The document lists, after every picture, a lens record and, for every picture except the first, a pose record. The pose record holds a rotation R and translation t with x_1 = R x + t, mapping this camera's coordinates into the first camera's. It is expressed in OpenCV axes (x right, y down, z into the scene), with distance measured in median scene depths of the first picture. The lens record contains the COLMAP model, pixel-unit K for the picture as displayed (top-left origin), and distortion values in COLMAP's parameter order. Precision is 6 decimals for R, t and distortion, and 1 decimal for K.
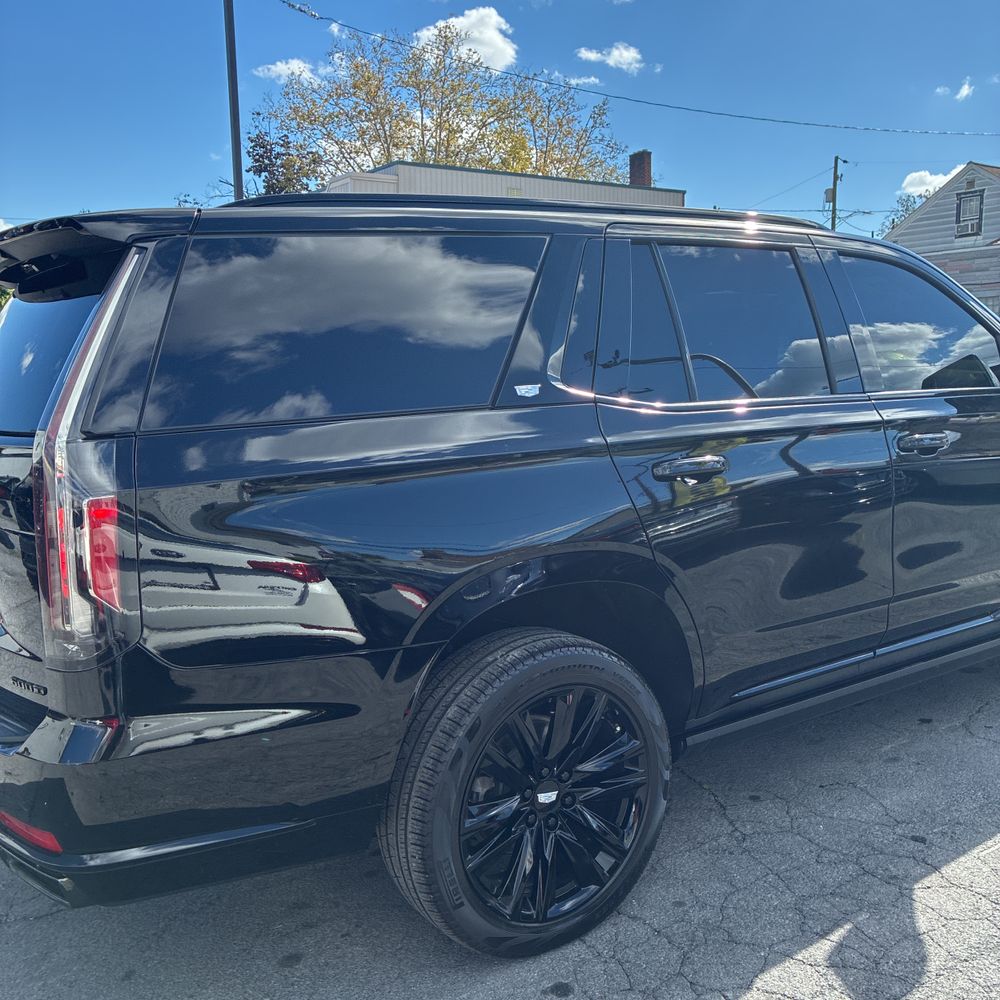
lens RADIAL K [[1006.3, 0, 498.1], [0, 1006.3, 508.7], [0, 0, 1]] dist [0.009905, 0.003985]
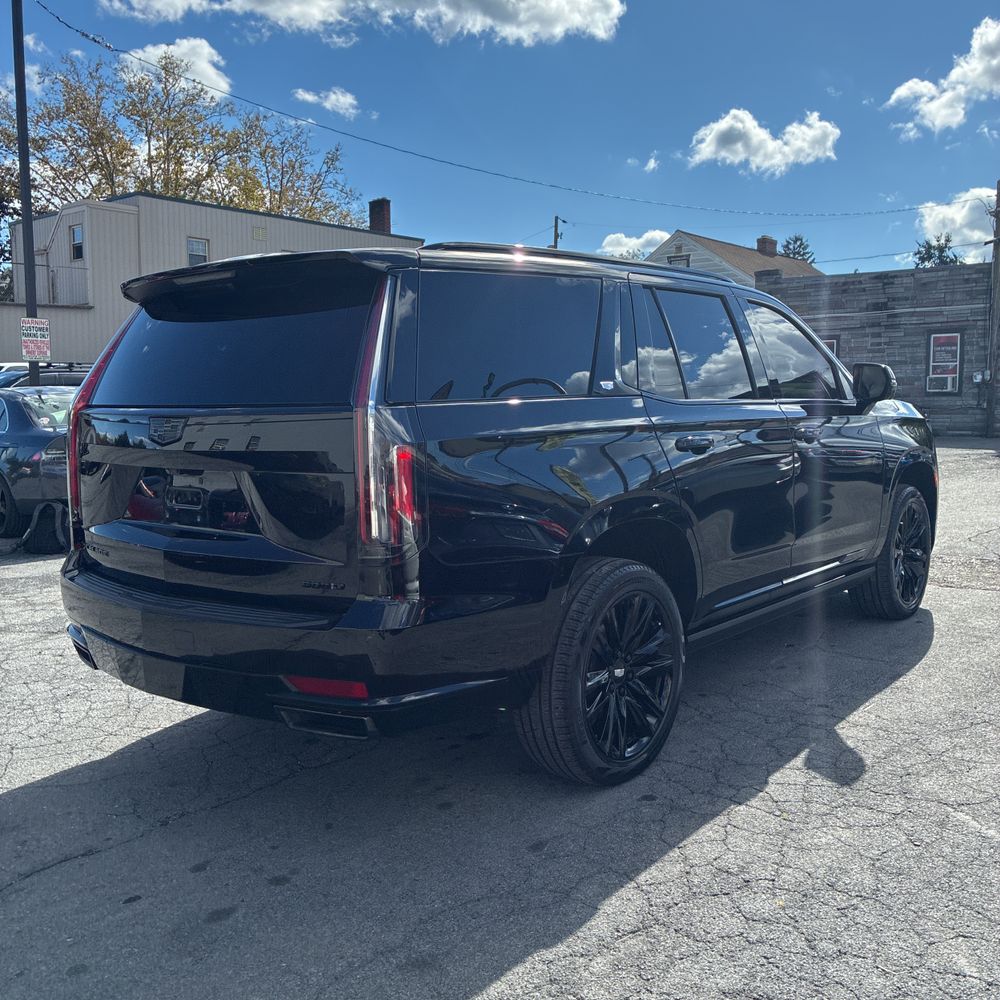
lens RADIAL K [[1006.1, 0, 507.2], [0, 1006.1, 506.3], [0, 0, 1]] dist [0.015883, -0.000746]
pose [[0.961361, -0.013310, 0.274969, -0.464212], [0.025178, 0.998895, -0.039679, 0.099808], [-0.274137, 0.045069, 0.960634, -0.309259]]
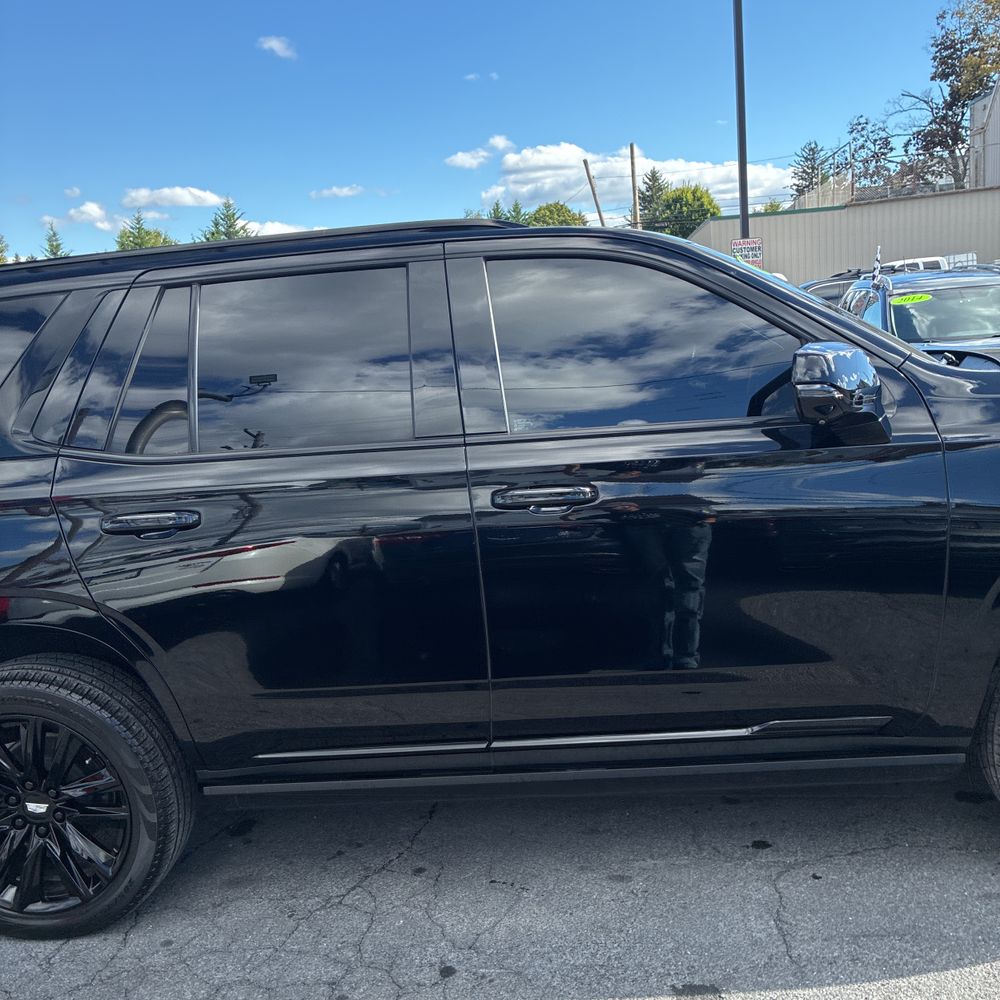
lens RADIAL K [[1006.1, 0, 507.2], [0, 1006.1, 506.3], [0, 0, 1]] dist [0.015883, -0.000746]
pose [[0.776788, 0.070585, -0.625794, 1.083300], [-0.027360, 0.996543, 0.078442, -0.145180], [0.629168, -0.043811, 0.776034, 0.445787]]
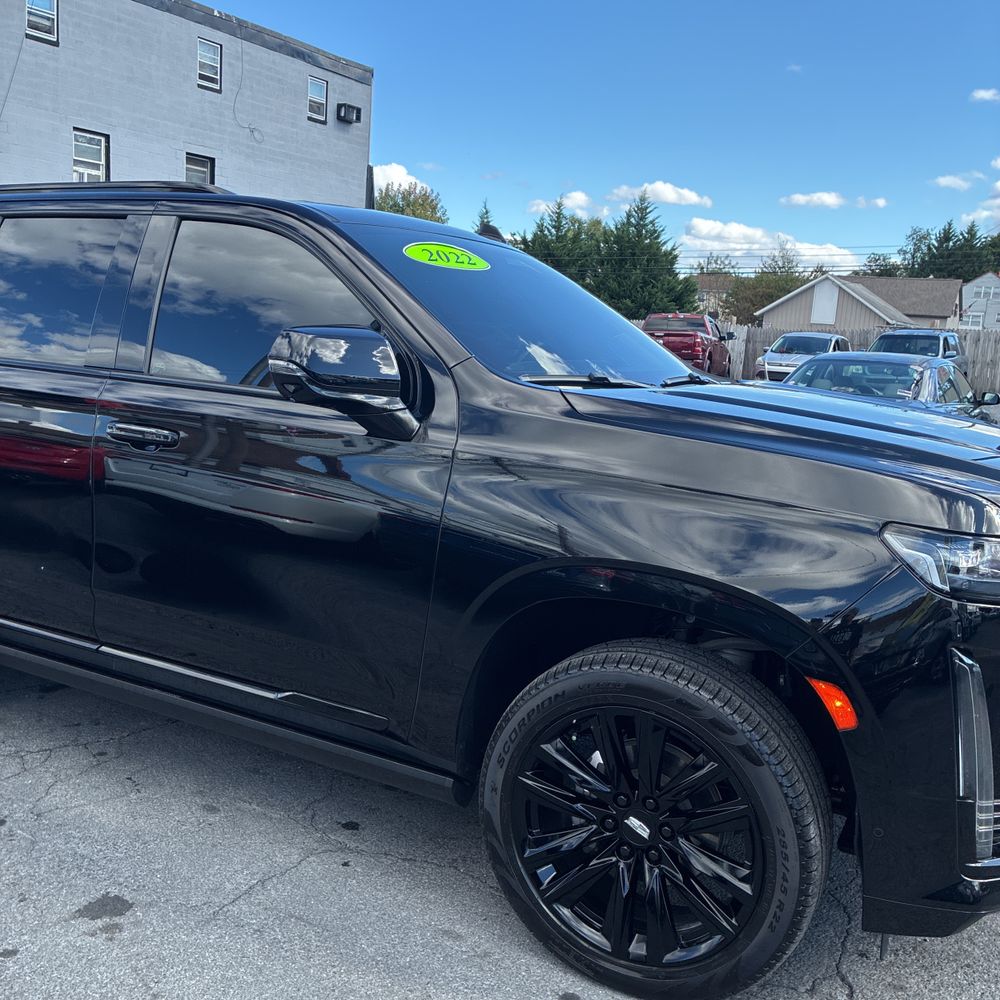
lens RADIAL K [[1006.1, 0, 507.2], [0, 1006.1, 506.3], [0, 0, 1]] dist [0.015883, -0.000746]
pose [[0.453626, 0.200123, -0.868432, 1.610875], [-0.196579, 0.972928, 0.121520, -0.207202], [0.869241, 0.115591, 0.480686, 1.046833]]
